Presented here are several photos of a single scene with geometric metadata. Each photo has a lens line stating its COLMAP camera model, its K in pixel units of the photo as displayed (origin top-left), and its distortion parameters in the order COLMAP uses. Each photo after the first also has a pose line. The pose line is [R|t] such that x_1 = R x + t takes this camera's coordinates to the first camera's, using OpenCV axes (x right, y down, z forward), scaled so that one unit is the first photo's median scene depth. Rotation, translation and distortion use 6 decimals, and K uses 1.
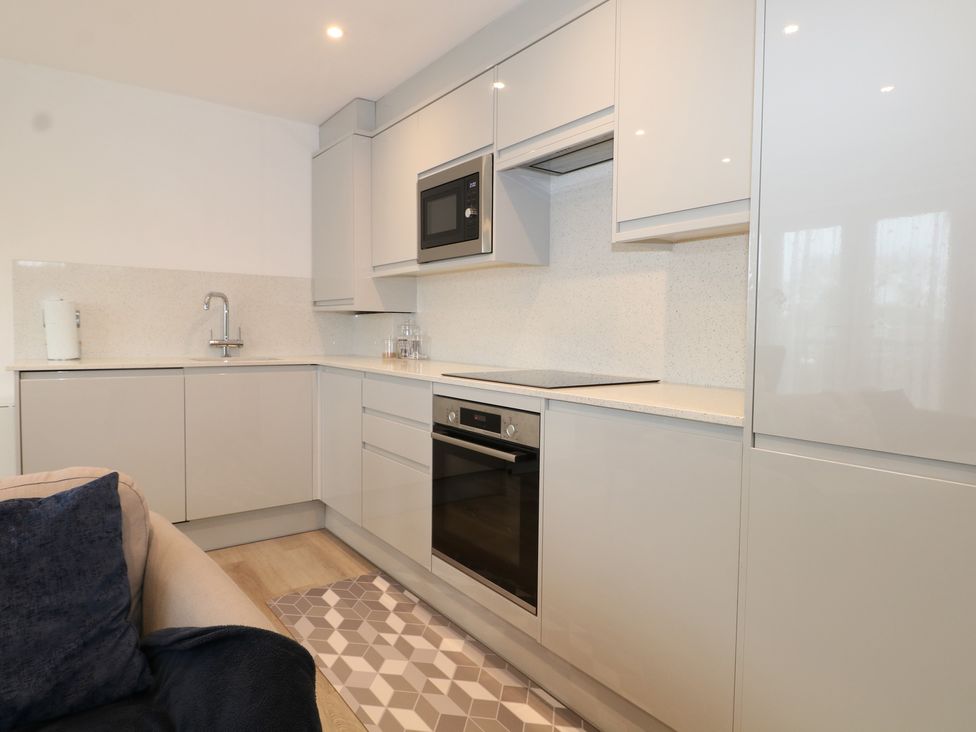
lens RADIAL K [[595.9, 0, 489.8], [0, 595.9, 360.2], [0, 0, 1]] dist [0.001145, -0.000817]
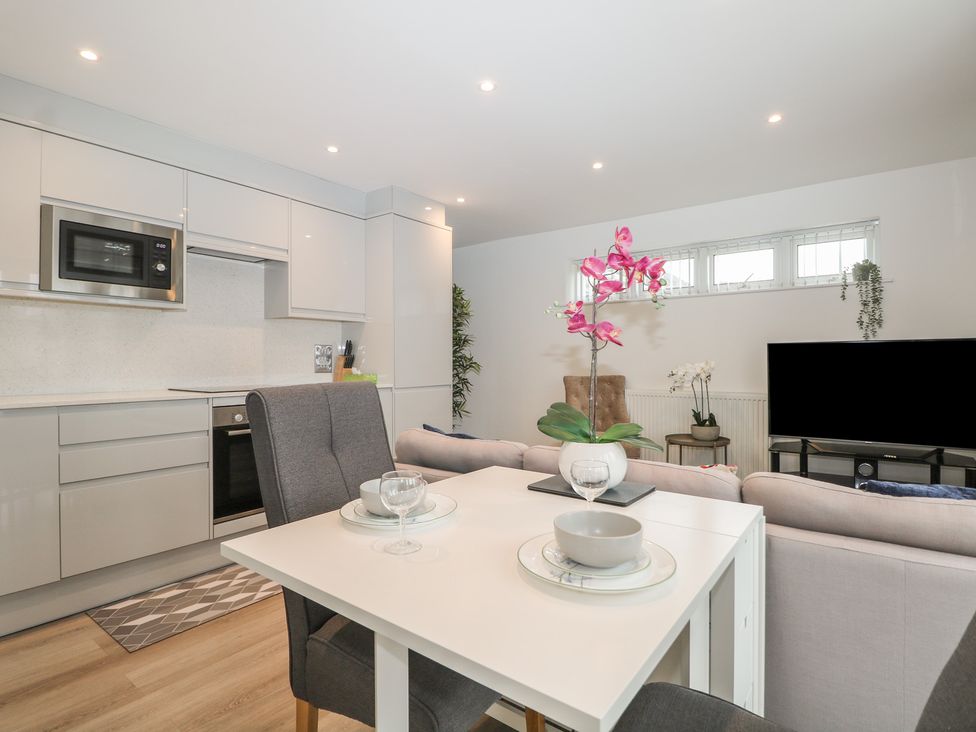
lens RADIAL K [[504.5, 0, 488.0], [0, 504.5, 366.0], [0, 0, 1]] dist [-0.001018, -0.015302]
pose [[-0.286563, -0.022970, 0.957786, -1.240566], [0.046512, 0.998200, 0.037856, -0.045895], [-0.956932, 0.055397, -0.284978, 0.642362]]
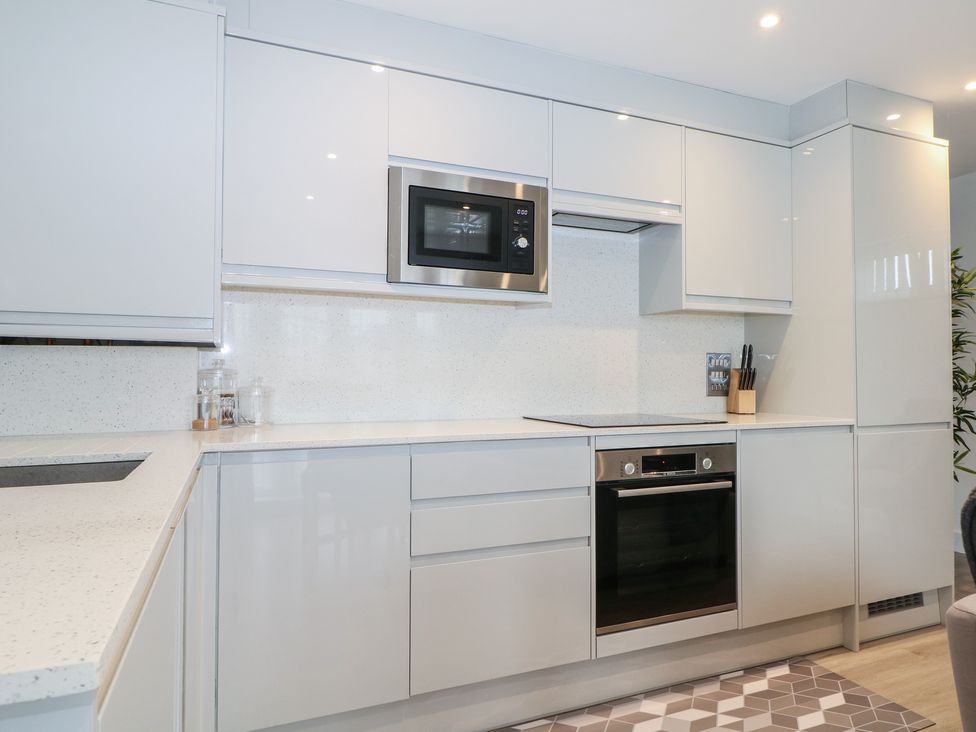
lens RADIAL K [[627.0, 0, 488.0], [0, 627.0, 366.0], [0, 0, 1]] dist [0.002796, 0.000079]
pose [[0.229649, 0.004012, 0.973265, -0.925449], [0.052968, 0.998458, -0.016614, -0.053902], [-0.971831, 0.055367, 0.229082, 0.836729]]
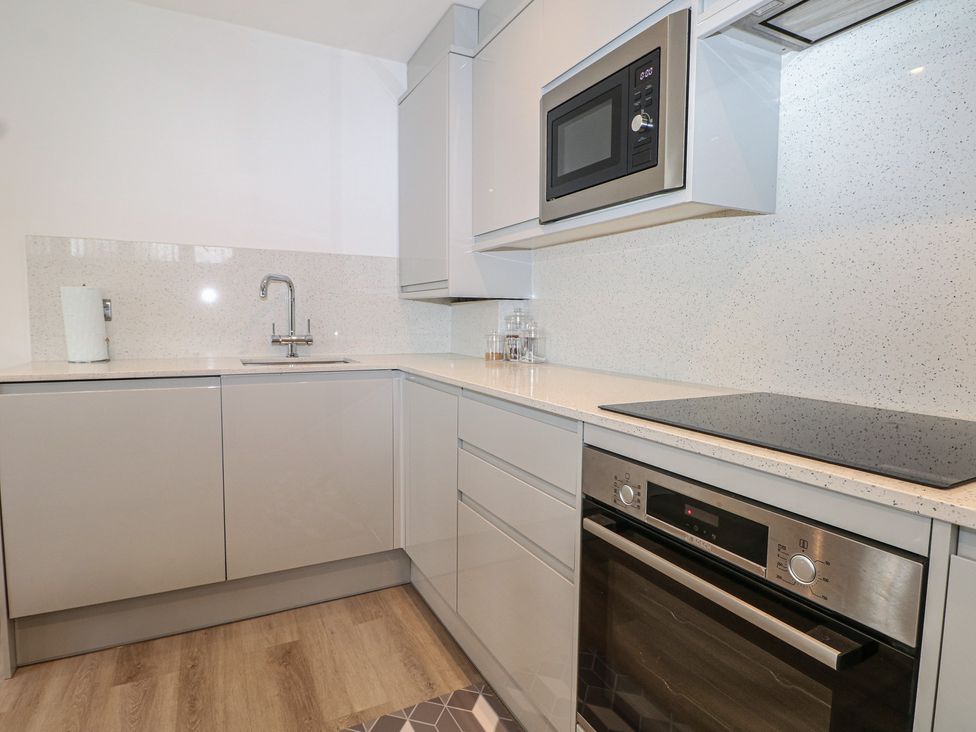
lens RADIAL K [[546.5, 0, 492.3], [0, 546.5, 361.7], [0, 0, 1]] dist [0.001530, -0.014989]
pose [[0.988253, 0.009753, -0.152517, -0.091330], [-0.005705, 0.999620, 0.026957, -0.027720], [0.152722, -0.025770, 0.987933, 0.440033]]
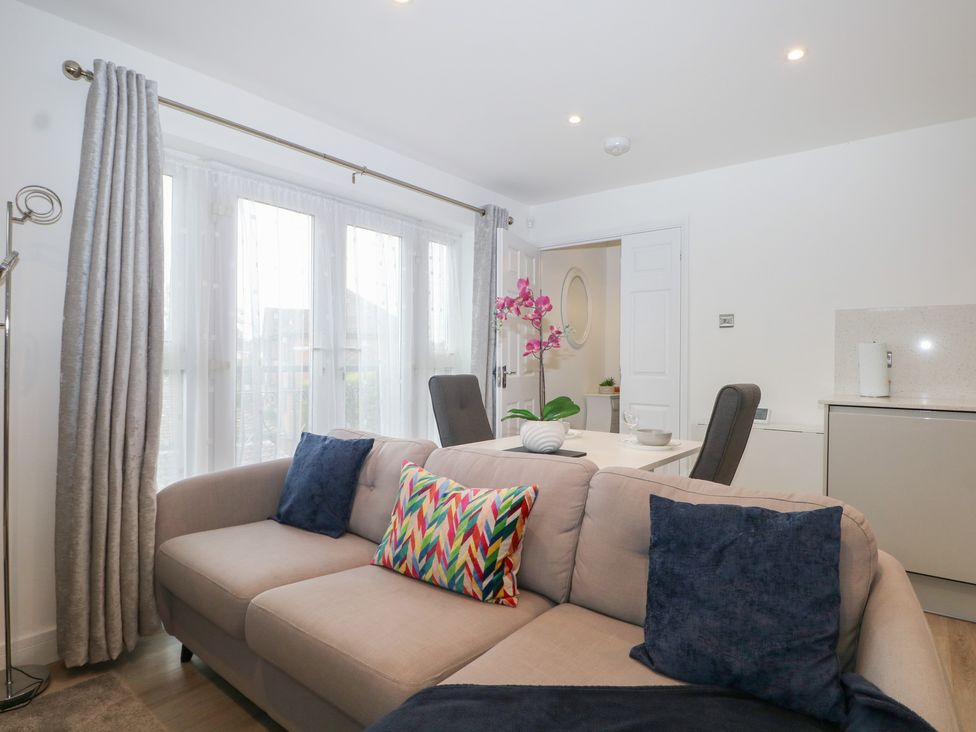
lens RADIAL K [[546.5, 0, 492.3], [0, 546.5, 361.7], [0, 0, 1]] dist [0.001530, -0.014989]
pose [[0.268739, -0.007882, -0.963181, 0.072557], [-0.051448, 0.998422, -0.022525, -0.007873], [0.961838, 0.055607, 0.267910, 0.063713]]
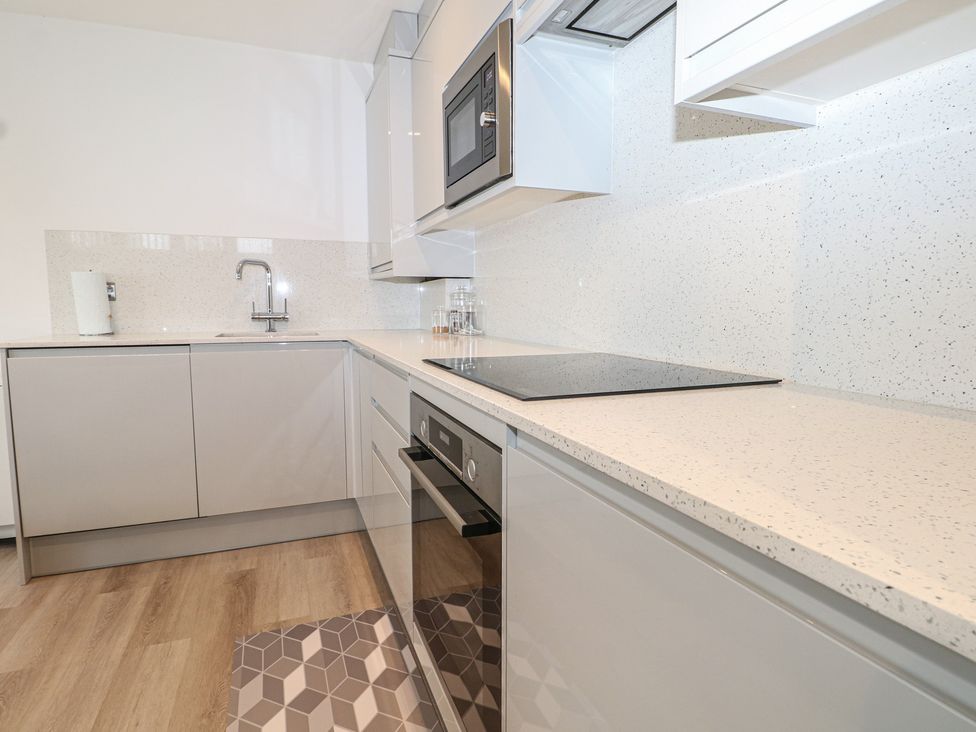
lens RADIAL K [[546.5, 0, 492.3], [0, 546.5, 361.7], [0, 0, 1]] dist [0.001530, -0.014989]
pose [[0.966490, 0.015294, -0.256249, 0.134043], [-0.001829, 0.998609, 0.052700, -0.006006], [0.256698, -0.050465, 0.965173, 0.389137]]
